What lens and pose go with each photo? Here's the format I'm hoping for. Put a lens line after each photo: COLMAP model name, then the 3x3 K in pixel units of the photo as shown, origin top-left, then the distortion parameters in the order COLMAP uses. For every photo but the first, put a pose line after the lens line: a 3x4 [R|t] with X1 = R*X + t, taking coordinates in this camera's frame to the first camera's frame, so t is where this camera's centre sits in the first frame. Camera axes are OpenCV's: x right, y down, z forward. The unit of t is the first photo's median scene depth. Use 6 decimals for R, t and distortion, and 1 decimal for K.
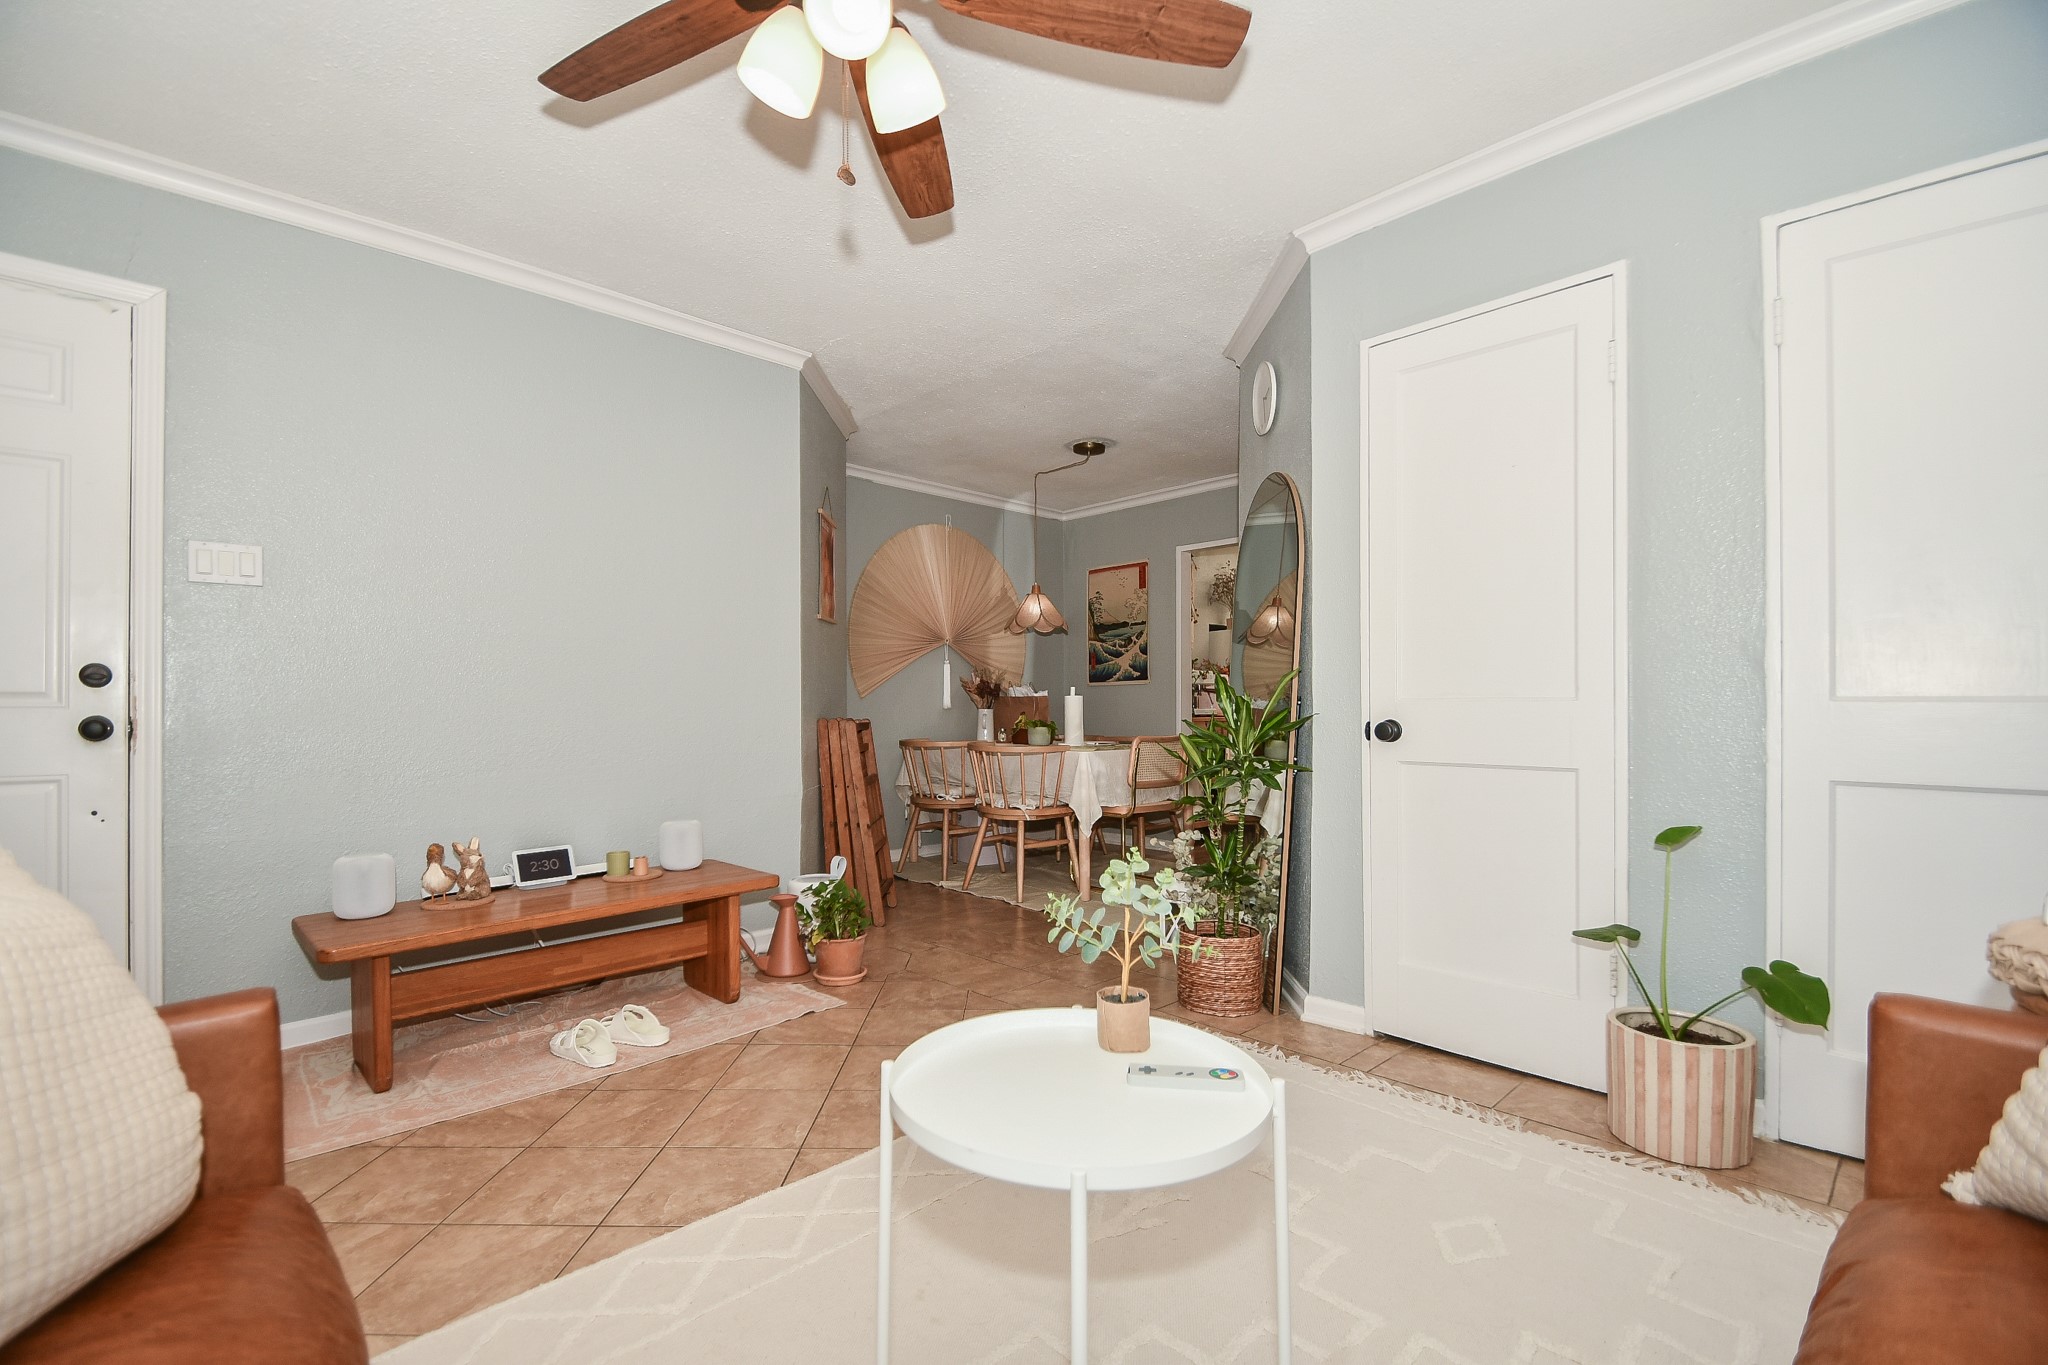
lens RADIAL K [[903.7, 0, 999.4], [0, 903.7, 698.0], [0, 0, 1]] dist [0.019572, -0.014923]
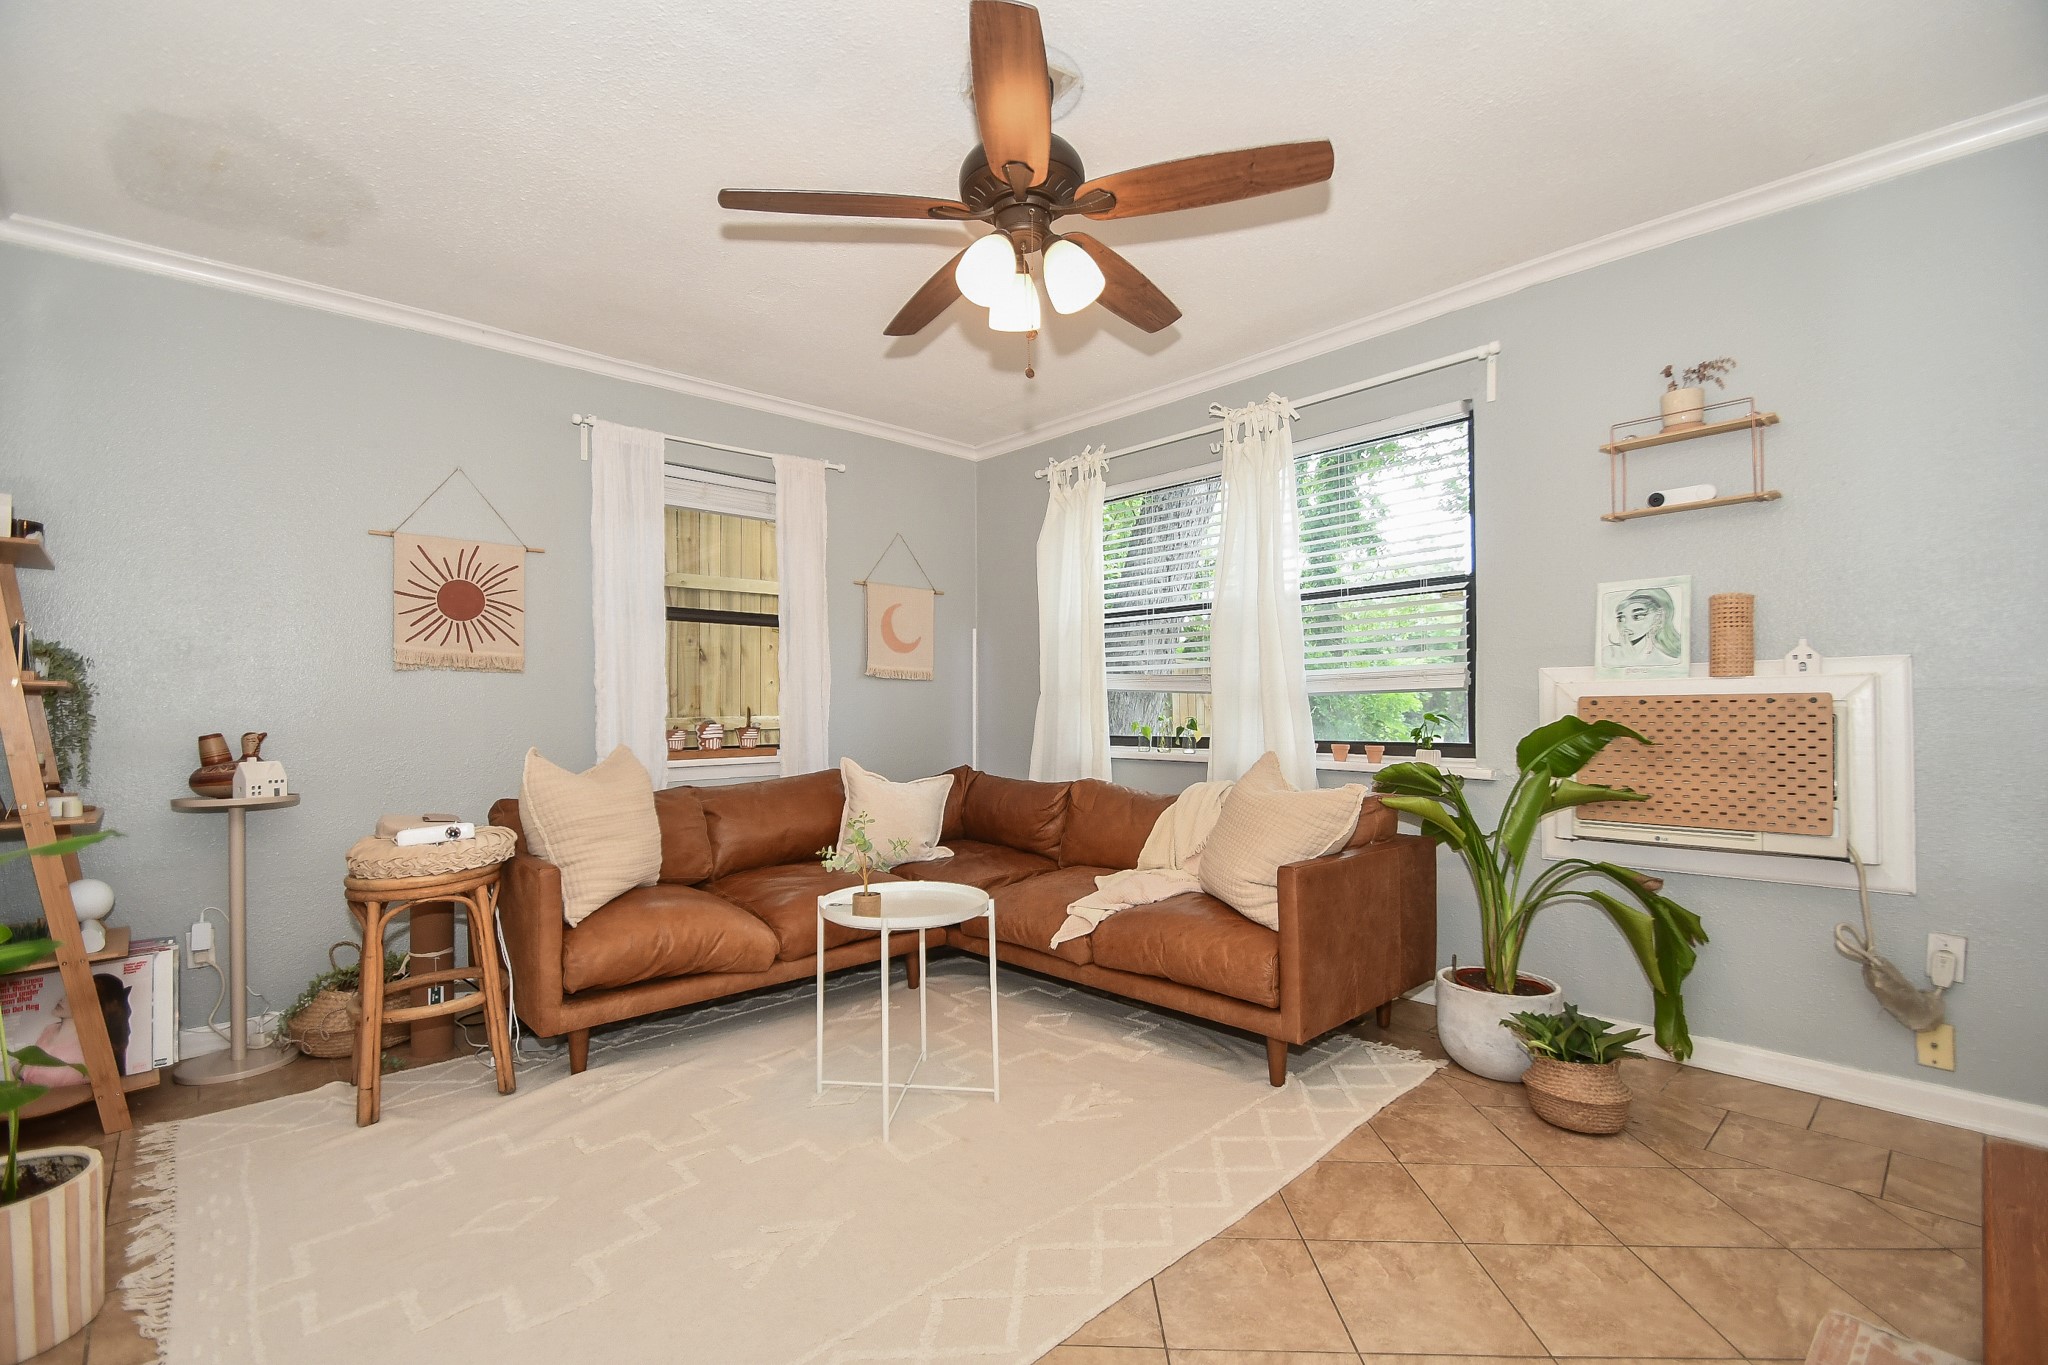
lens RADIAL K [[903.7, 0, 999.4], [0, 903.7, 698.0], [0, 0, 1]] dist [0.019572, -0.014923]
pose [[-0.999859, 0.013285, 0.010288, -0.052904], [0.013136, 0.999810, -0.014402, -0.010148], [-0.010477, -0.014265, -0.999843, 0.931129]]
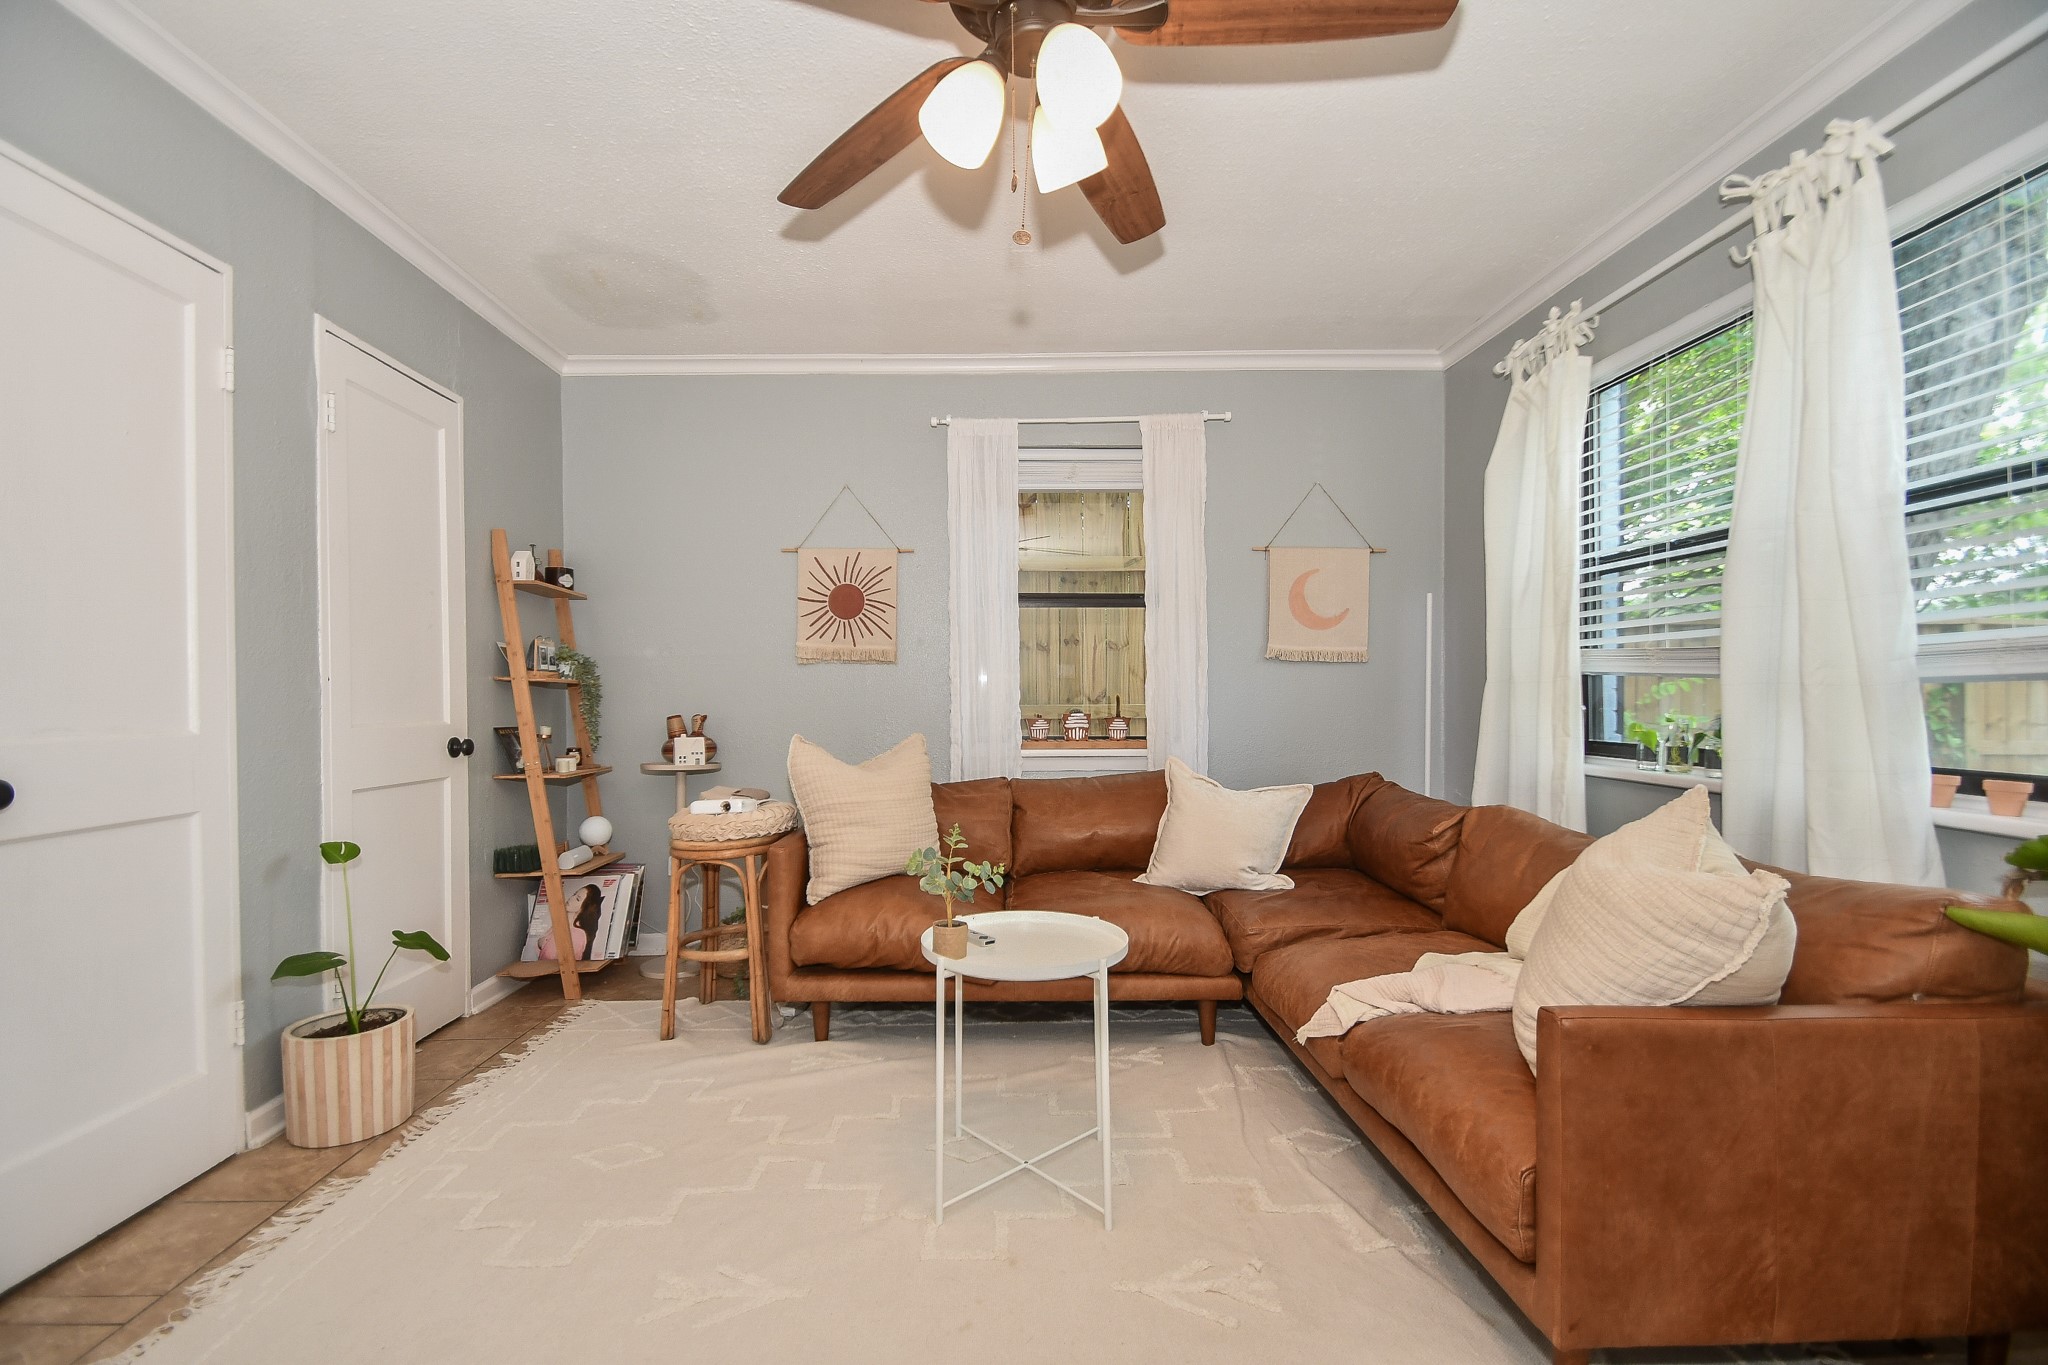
lens RADIAL K [[903.7, 0, 999.4], [0, 903.7, 698.0], [0, 0, 1]] dist [0.019572, -0.014923]
pose [[-0.737502, 0.004955, 0.675326, -0.320575], [0.005296, 0.999985, -0.001554, -0.015185], [-0.675324, 0.002430, -0.737517, 0.685813]]
